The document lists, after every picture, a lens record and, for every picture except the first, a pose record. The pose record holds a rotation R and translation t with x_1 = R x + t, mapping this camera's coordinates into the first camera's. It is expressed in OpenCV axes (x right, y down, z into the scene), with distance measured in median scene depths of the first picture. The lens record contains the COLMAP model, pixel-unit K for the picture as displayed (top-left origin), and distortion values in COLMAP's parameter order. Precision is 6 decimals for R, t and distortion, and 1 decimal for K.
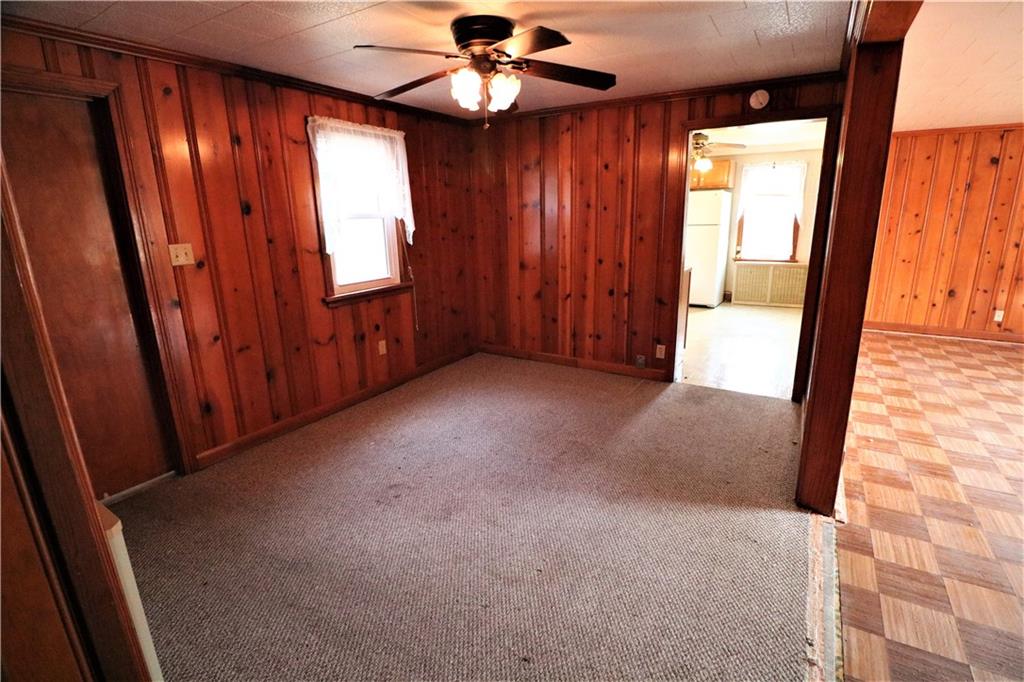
lens RADIAL K [[471.5, 0, 521.0], [0, 471.5, 338.8], [0, 0, 1]] dist [-0.012718, -0.001685]
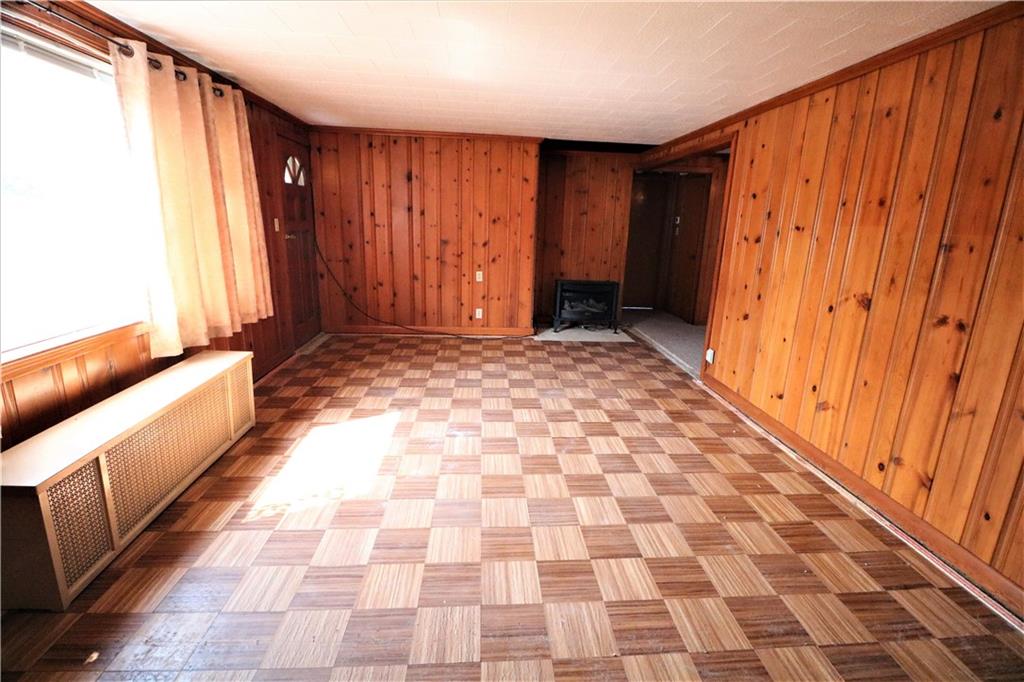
lens RADIAL K [[471.5, 0, 513.5], [0, 471.5, 334.1], [0, 0, 1]] dist [-0.012718, -0.001685]
pose [[-0.818353, 0.123781, -0.561227, 1.416165], [-0.165457, 0.884444, 0.436329, -0.297831], [0.550383, 0.449931, -0.703307, 1.120962]]
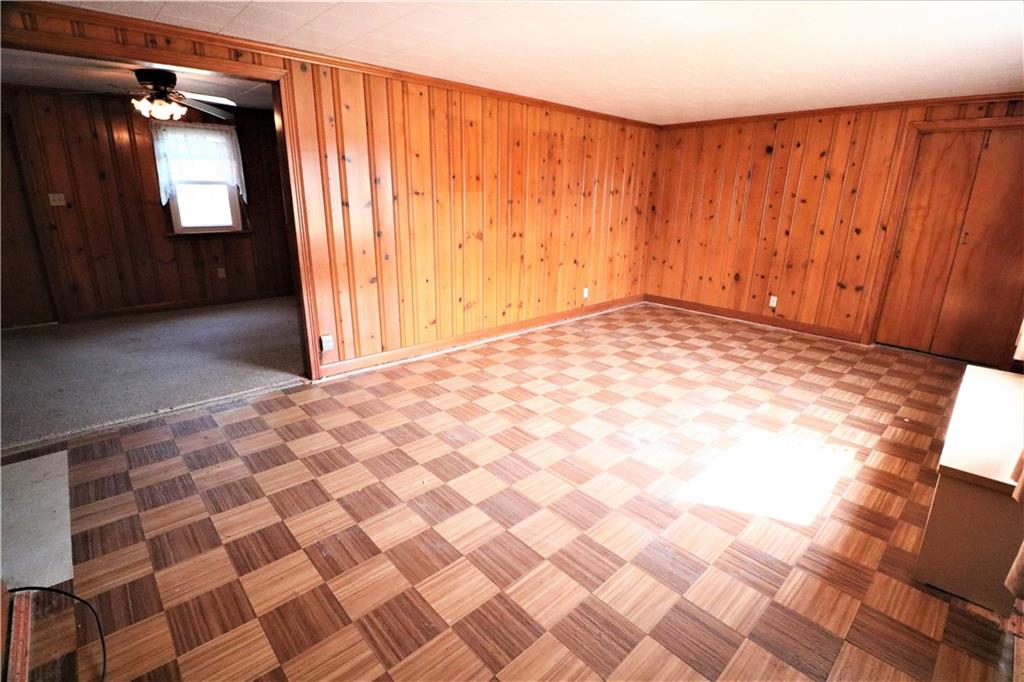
lens RADIAL K [[471.5, 0, 518.6], [0, 471.5, 336.7], [0, 0, 1]] dist [-0.012718, -0.001685]
pose [[0.962998, 0.112342, -0.244977, 1.037074], [-0.104352, 0.993504, 0.045397, 0.055765], [0.248485, -0.018154, 0.968465, -0.211857]]
